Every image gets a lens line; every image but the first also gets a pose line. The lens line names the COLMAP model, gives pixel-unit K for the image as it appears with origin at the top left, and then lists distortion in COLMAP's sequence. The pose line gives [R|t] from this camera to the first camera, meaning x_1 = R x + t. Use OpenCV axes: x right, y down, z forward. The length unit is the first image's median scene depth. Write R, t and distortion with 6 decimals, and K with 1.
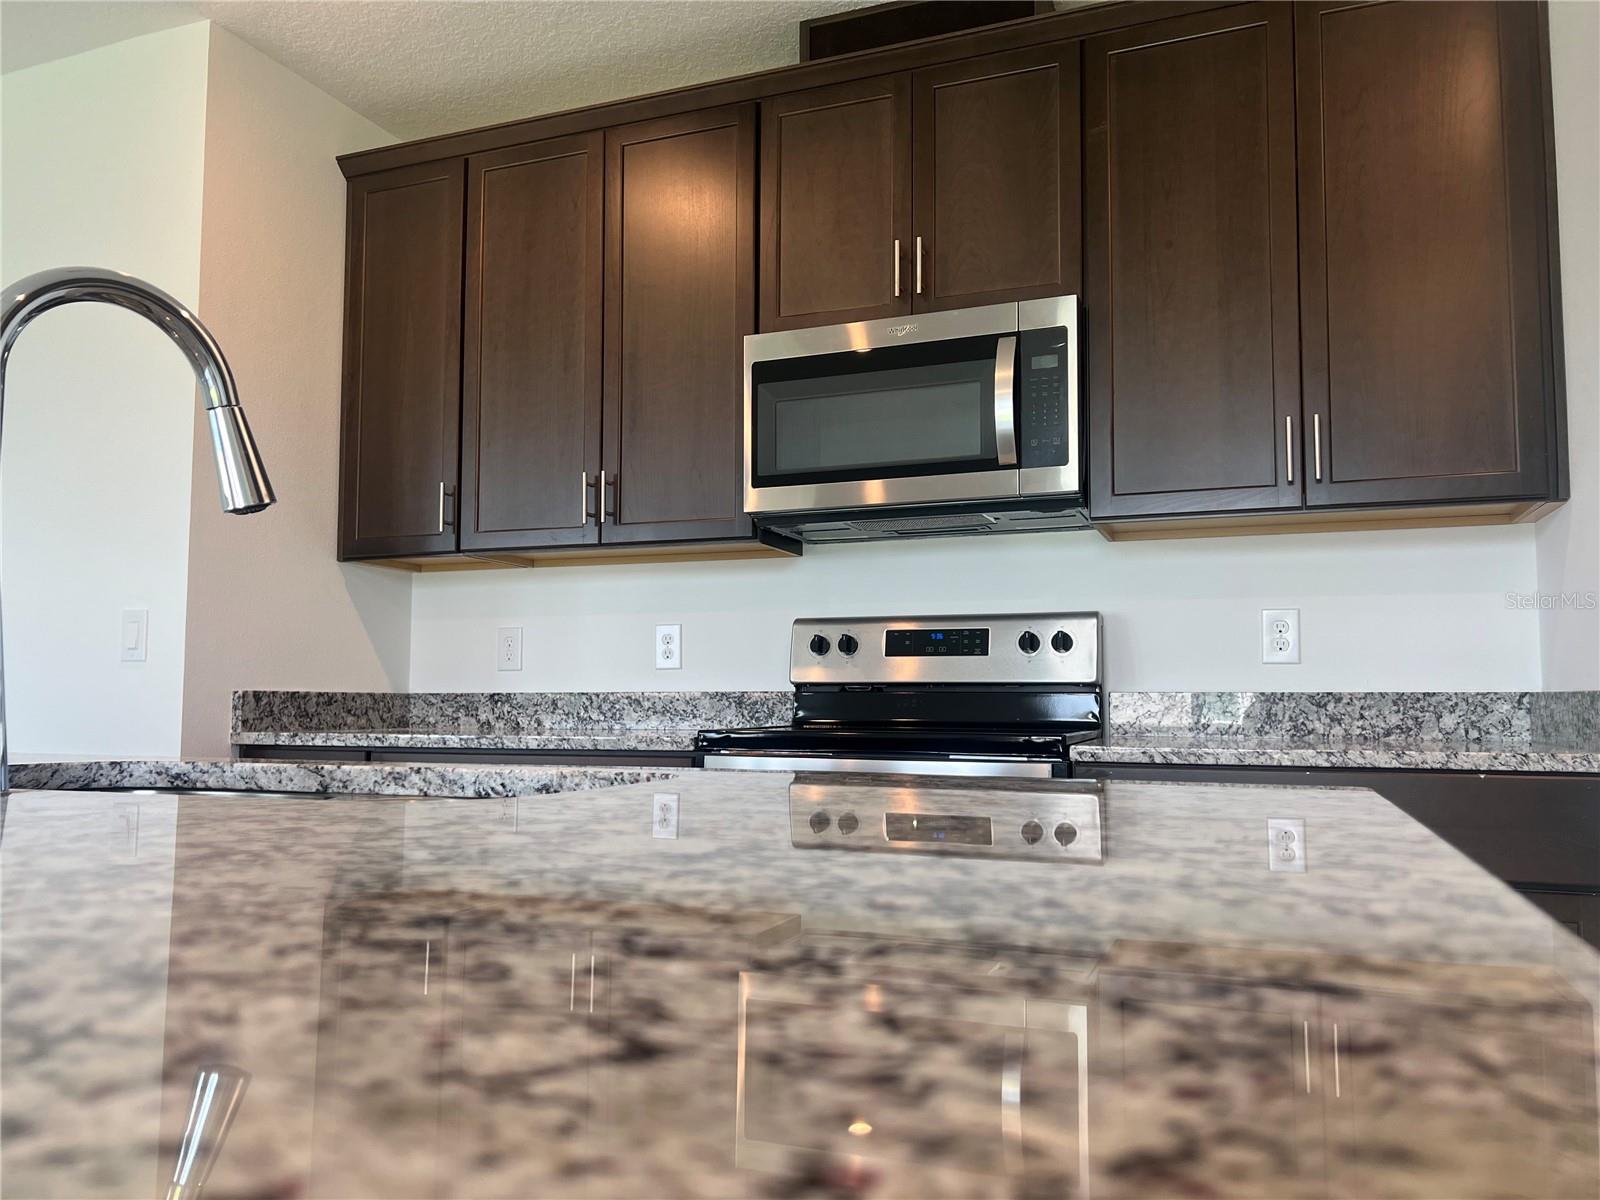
lens RADIAL K [[1197.8, 0, 795.0], [0, 1197.8, 614.4], [0, 0, 1]] dist [0.094366, -0.144235]
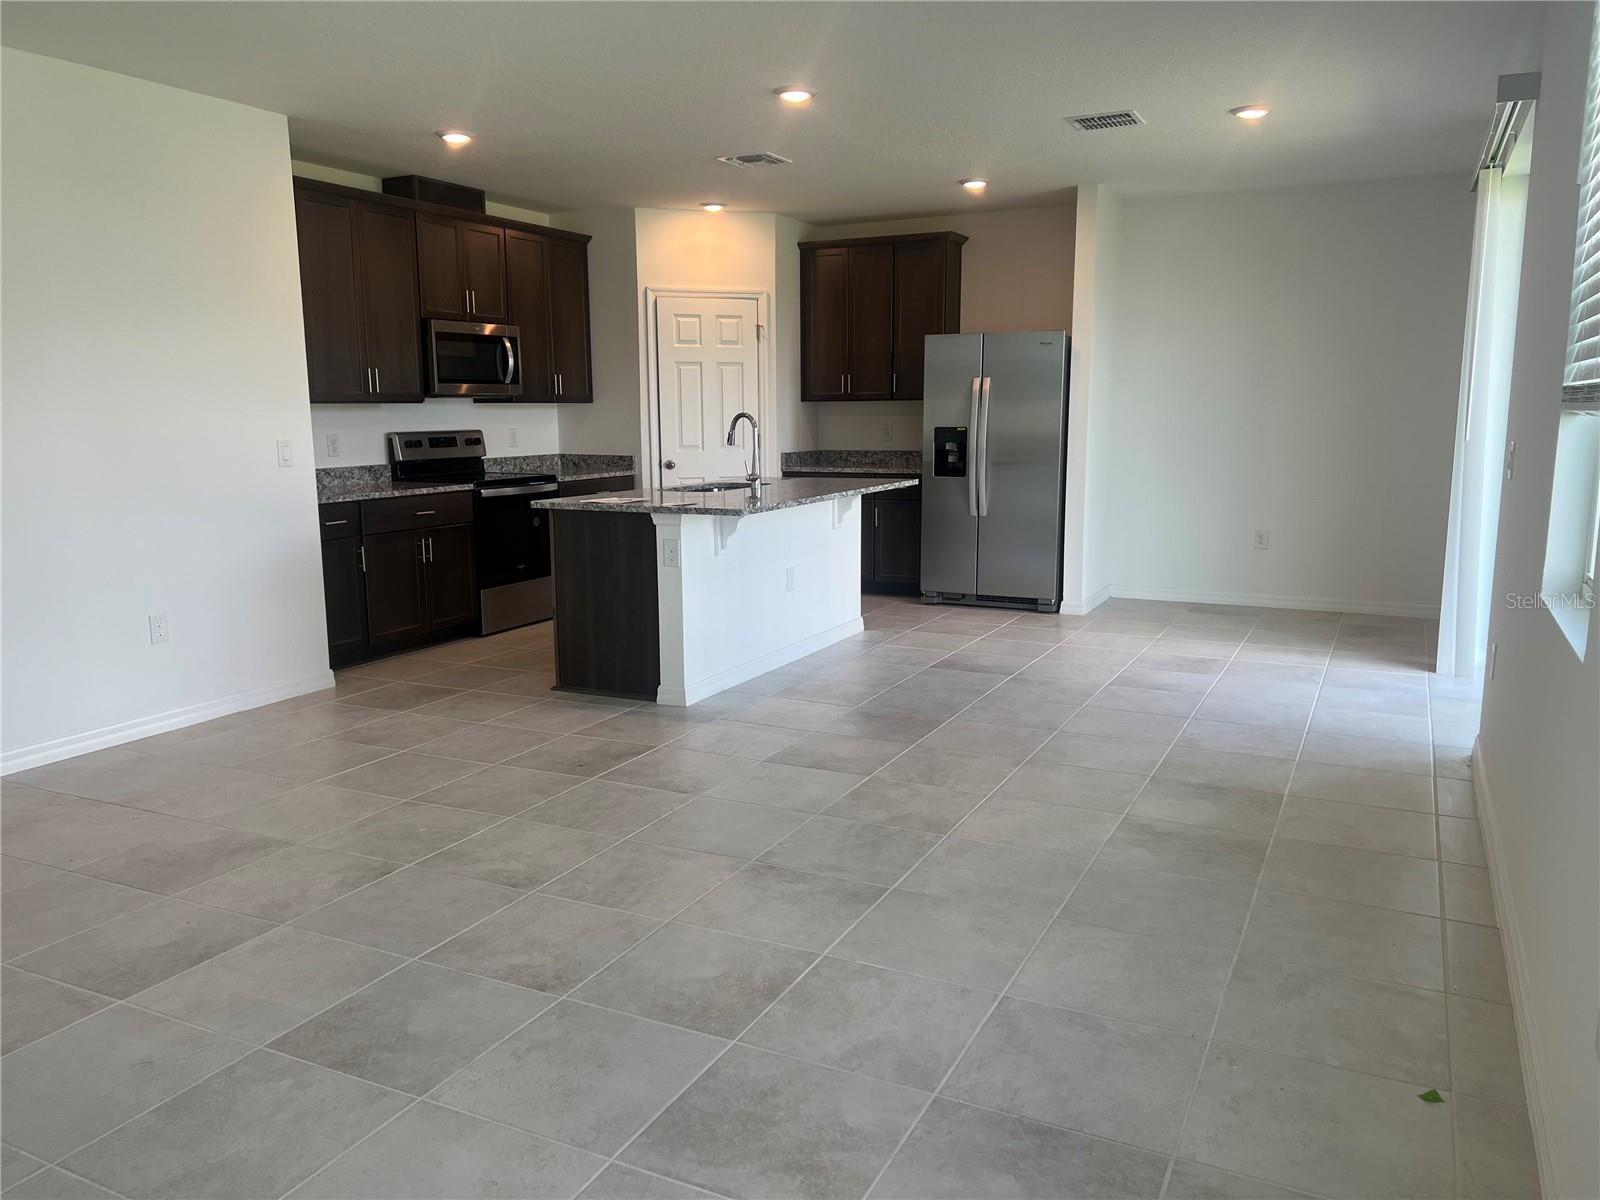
lens RADIAL K [[1187.6, 0, 799.6], [0, 1187.6, 615.9], [0, 0, 1]] dist [0.133265, -0.367389]
pose [[0.087370, -0.177543, 0.980227, -2.558101], [-0.066161, 0.980783, 0.183541, -0.142312], [-0.993976, -0.080889, 0.073944, 0.029418]]
